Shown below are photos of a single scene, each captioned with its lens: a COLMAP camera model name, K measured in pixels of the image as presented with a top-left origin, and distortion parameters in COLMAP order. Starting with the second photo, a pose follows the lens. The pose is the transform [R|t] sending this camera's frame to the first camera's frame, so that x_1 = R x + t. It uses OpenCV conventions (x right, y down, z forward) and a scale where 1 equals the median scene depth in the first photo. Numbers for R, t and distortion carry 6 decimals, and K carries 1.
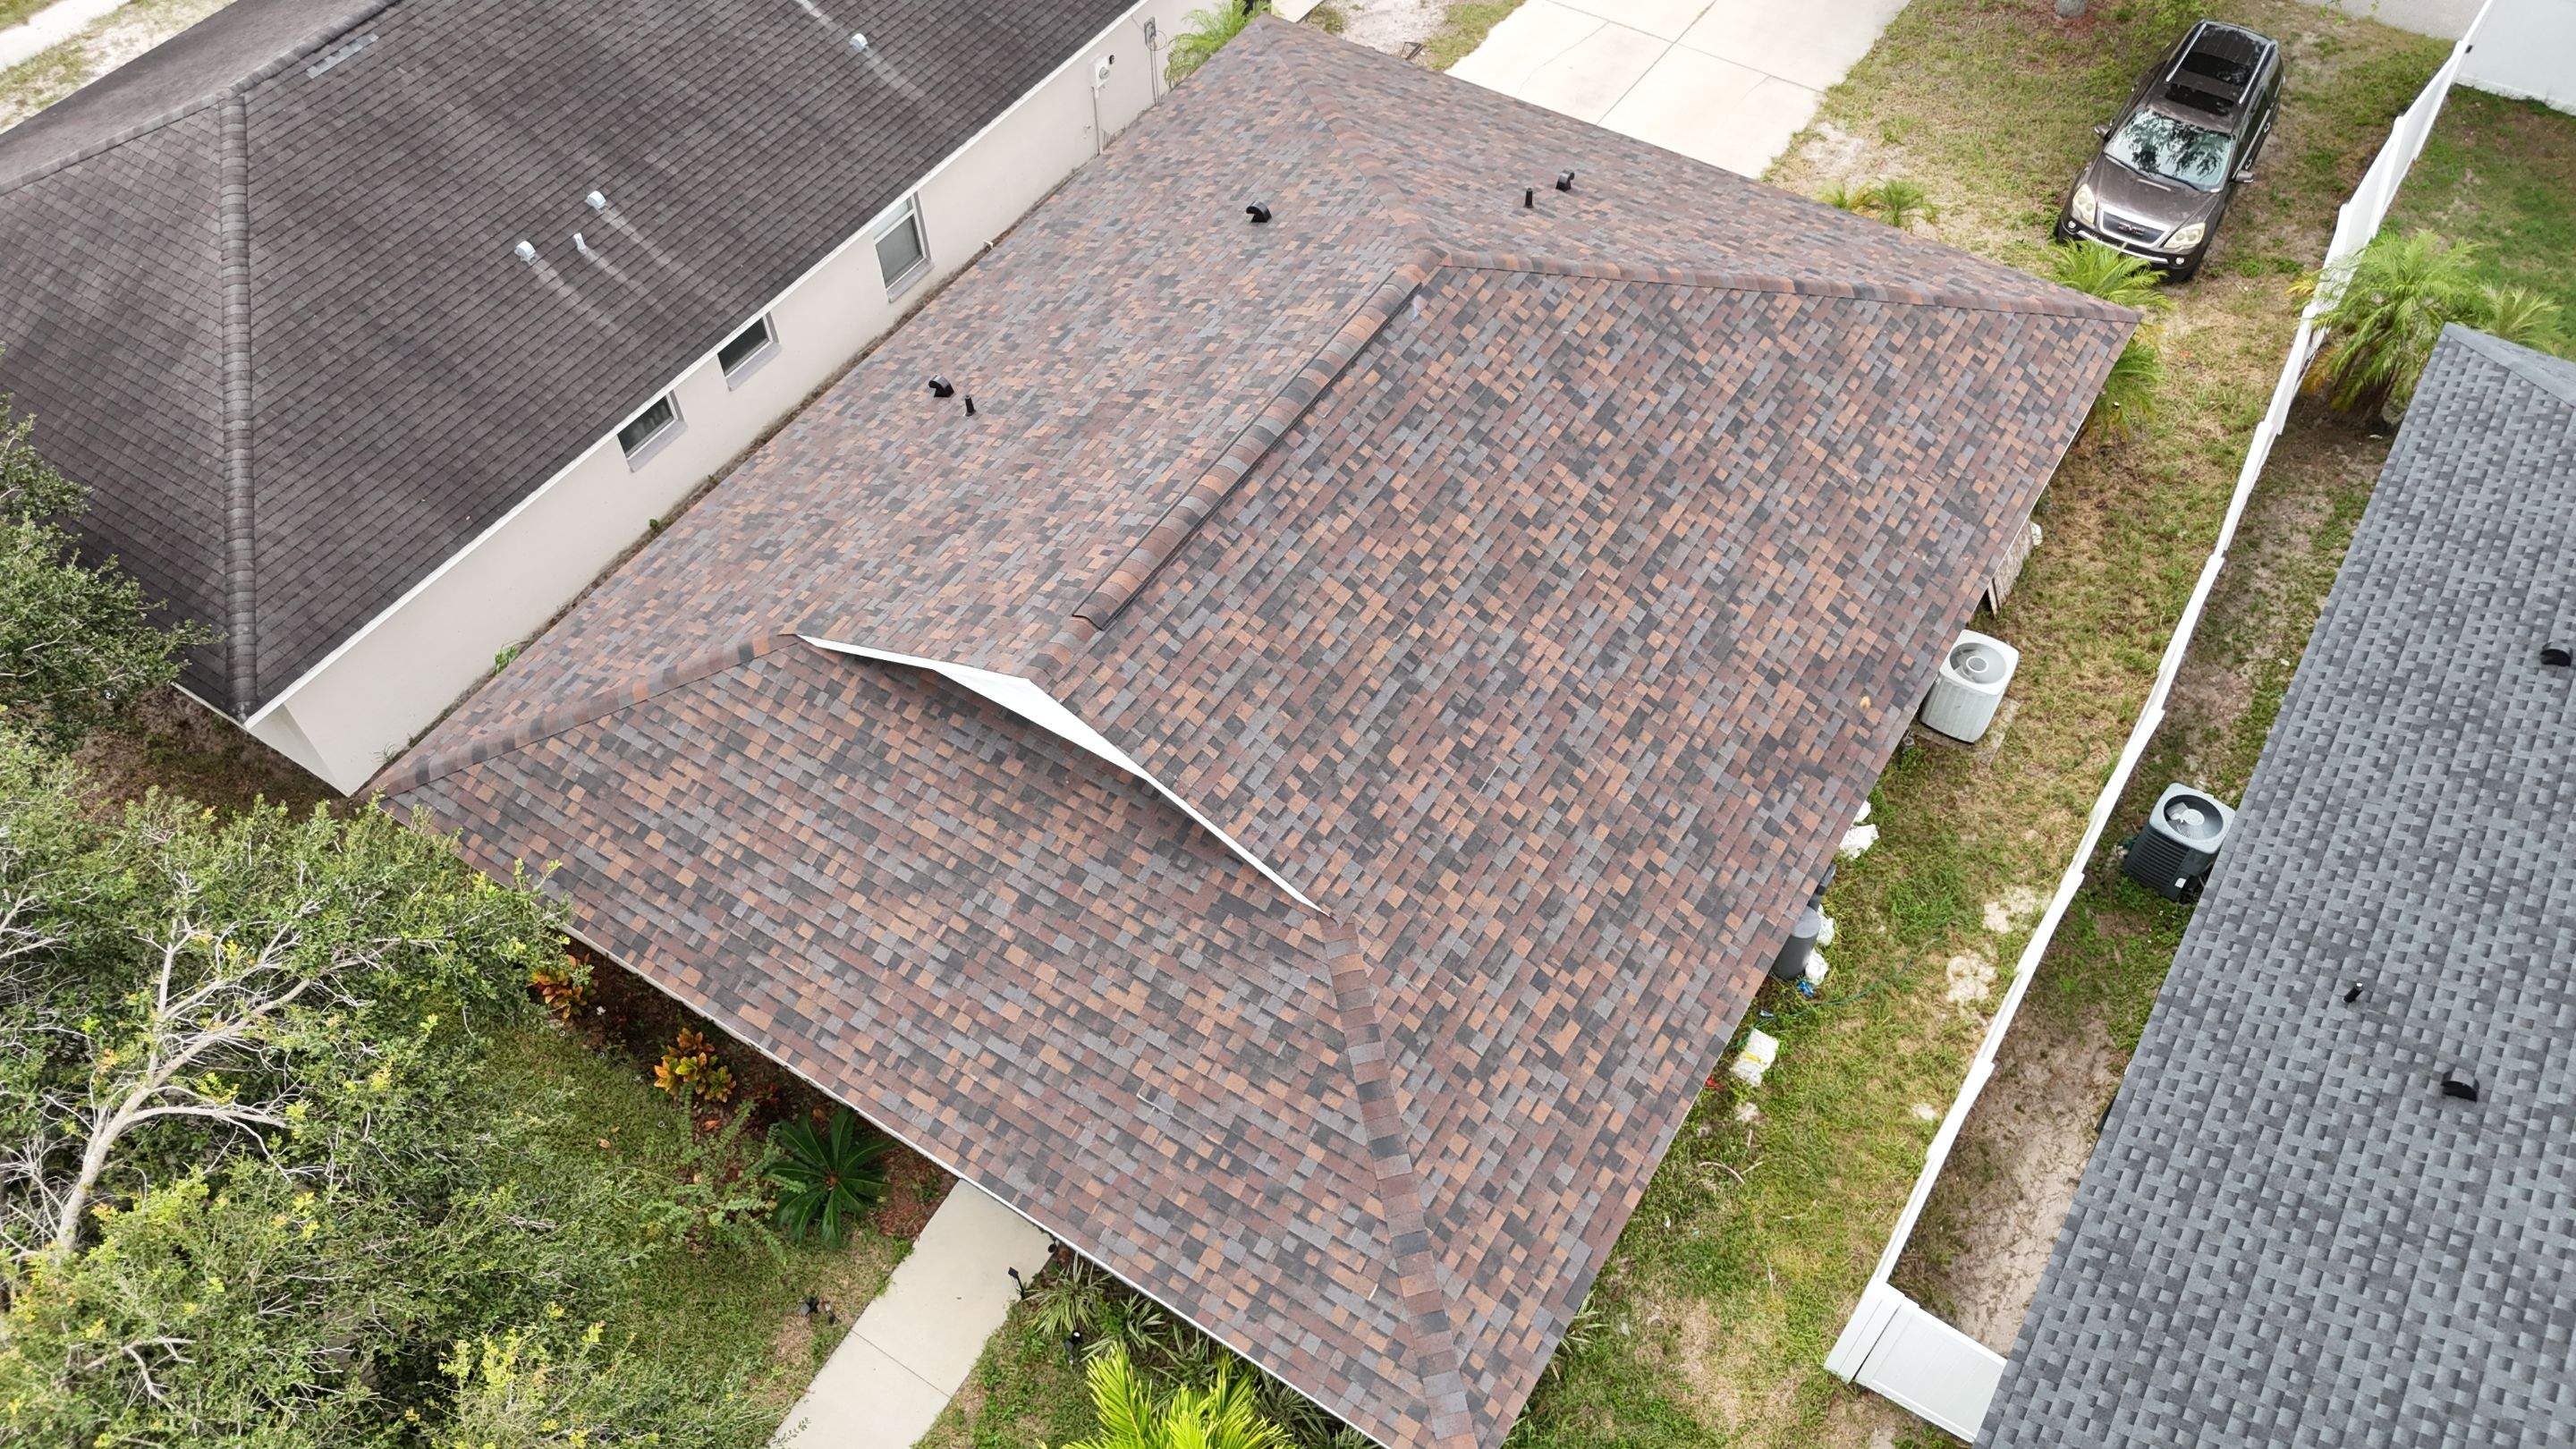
lens RADIAL K [[1910.7, 0, 1285.8], [0, 1910.7, 716.1], [0, 0, 1]] dist [0.079548, -0.072215]
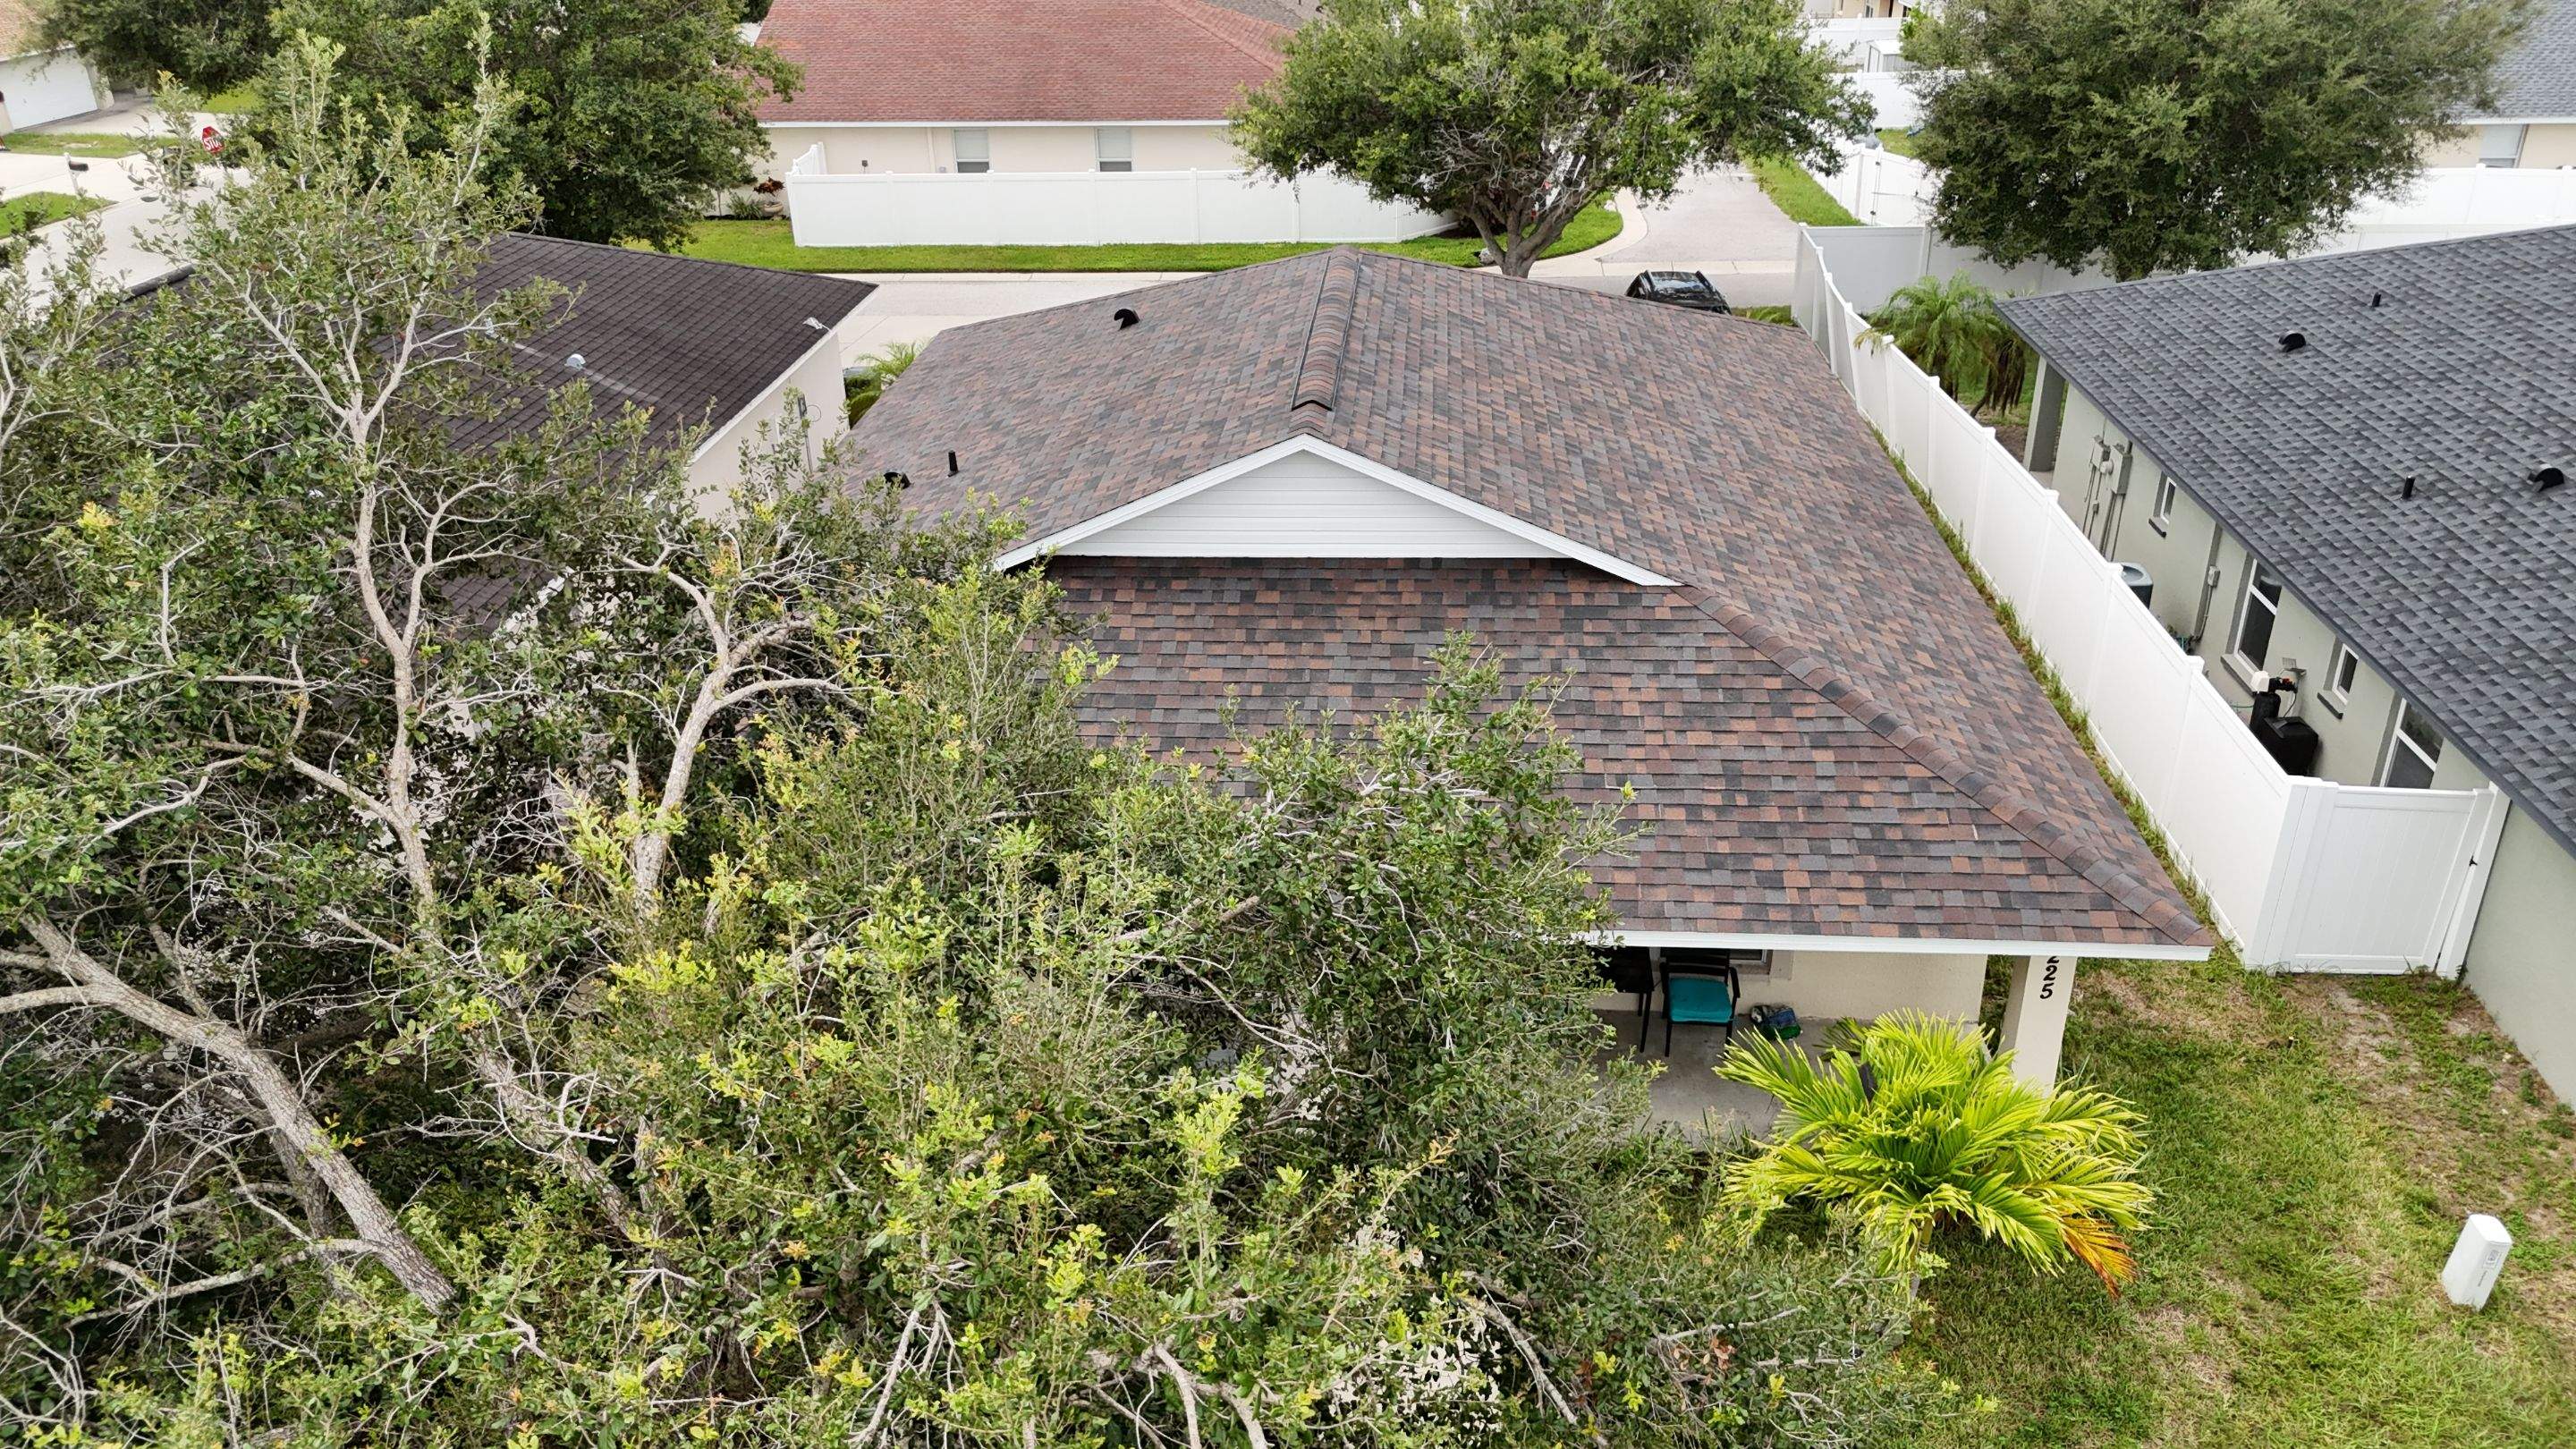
lens RADIAL K [[1910.7, 0, 1282.5], [0, 1910.7, 729.5], [0, 0, 1]] dist [0.079548, -0.072215]
pose [[0.876862, -0.209746, 0.432574, -0.510722], [0.378794, 0.855502, -0.353031, 0.377656], [-0.296021, 0.473416, 0.829608, 0.277320]]
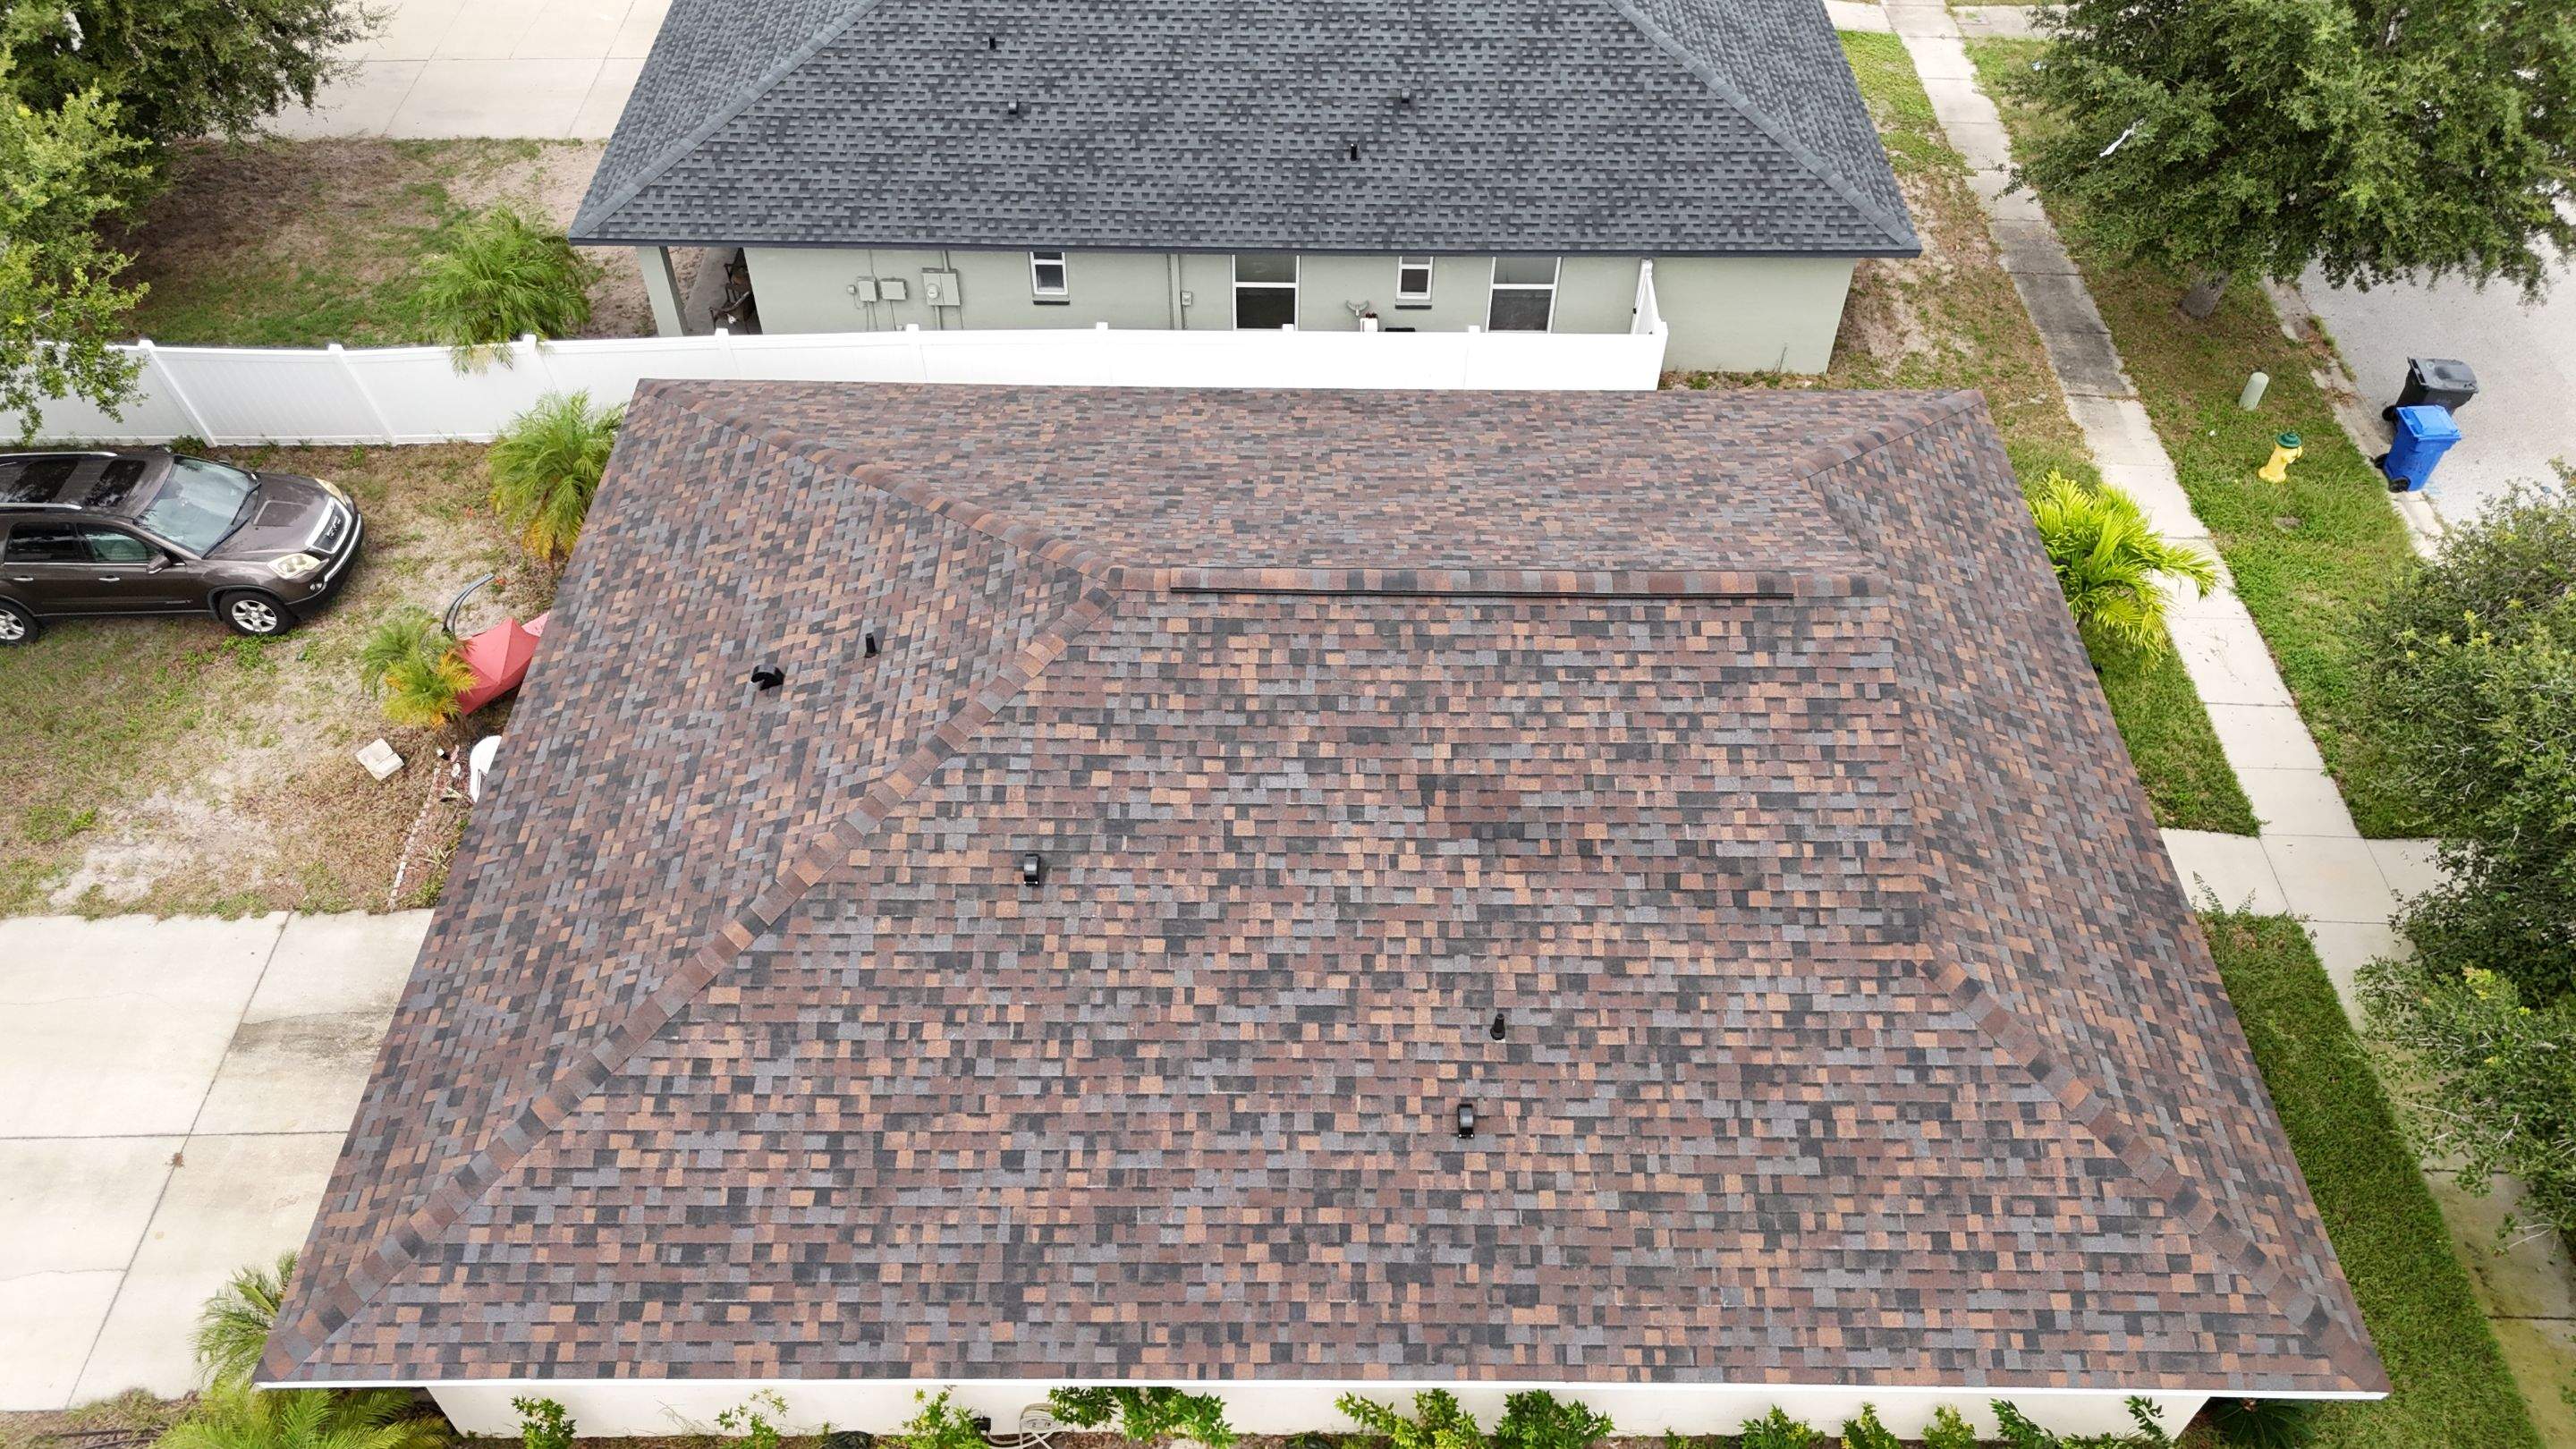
lens RADIAL K [[1910.7, 0, 1292.3], [0, 1910.7, 731.7], [0, 0, 1]] dist [0.079548, -0.072215]
pose [[-0.545129, -0.605673, 0.579651, -0.551543], [0.653917, 0.125482, 0.746088, -0.896127], [-0.524621, 0.785757, 0.327656, 0.797577]]
